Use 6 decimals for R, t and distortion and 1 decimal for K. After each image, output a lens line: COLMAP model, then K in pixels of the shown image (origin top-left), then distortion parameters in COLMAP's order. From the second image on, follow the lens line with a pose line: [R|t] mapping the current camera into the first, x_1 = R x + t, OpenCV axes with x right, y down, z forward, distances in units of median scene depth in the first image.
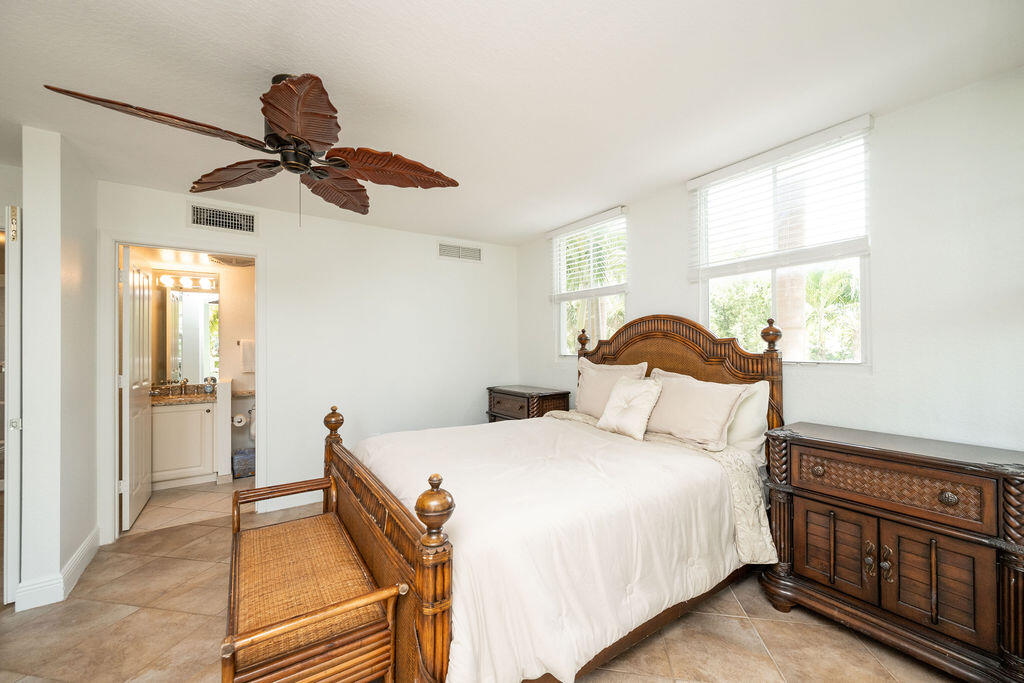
lens RADIAL K [[401.1, 0, 509.7], [0, 401.1, 343.9], [0, 0, 1]] dist [-0.004096, 0.000027]
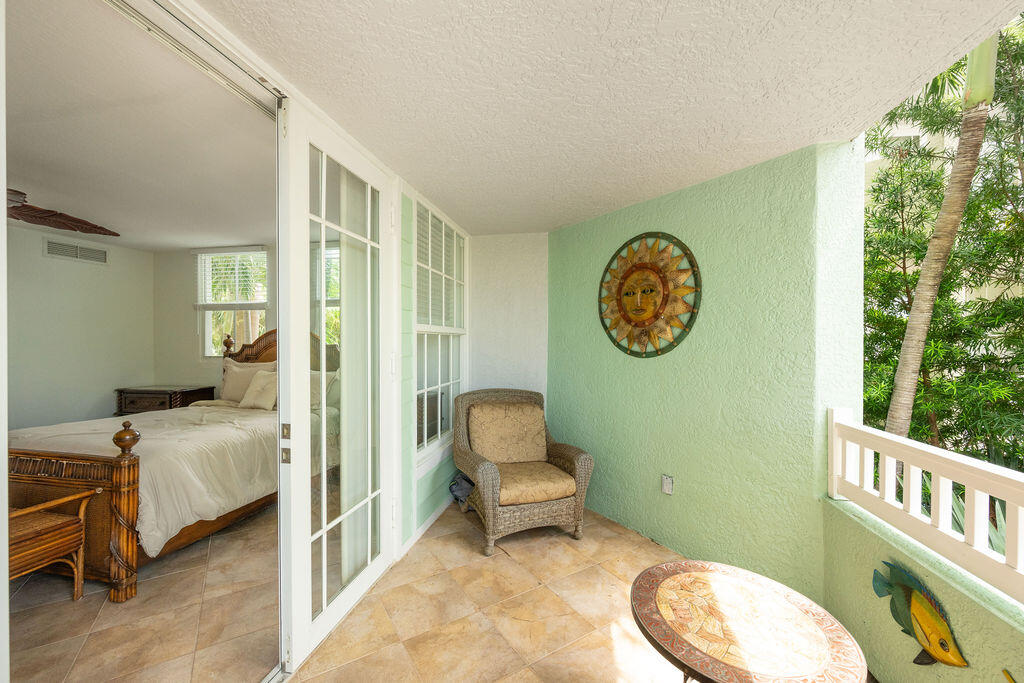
lens RADIAL K [[401.1, 0, 509.7], [0, 401.1, 343.9], [0, 0, 1]] dist [-0.004096, 0.000027]
pose [[0.709666, 0.003598, 0.704529, -0.080033], [-0.006193, 0.999980, 0.001131, -0.018249], [-0.704511, -0.005166, 0.709675, -0.554933]]
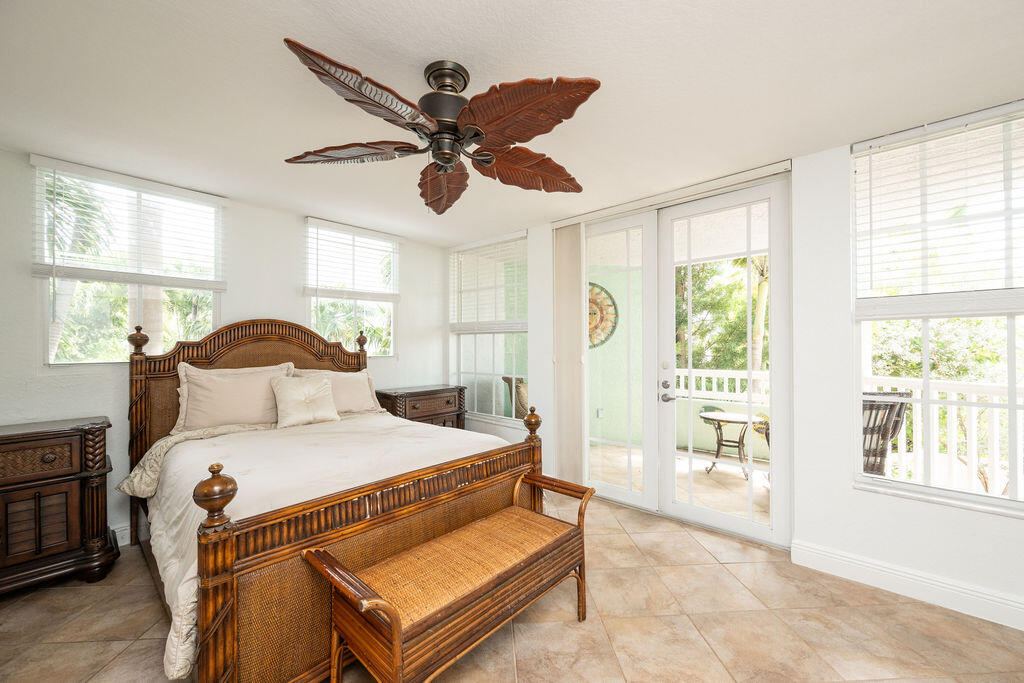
lens RADIAL K [[401.1, 0, 509.7], [0, 401.1, 343.9], [0, 0, 1]] dist [-0.004096, 0.000027]
pose [[-0.239866, 0.013500, 0.970712, -0.766245], [0.004058, 0.999909, -0.012904, 0.009929], [-0.970798, 0.000844, -0.239898, 0.568924]]
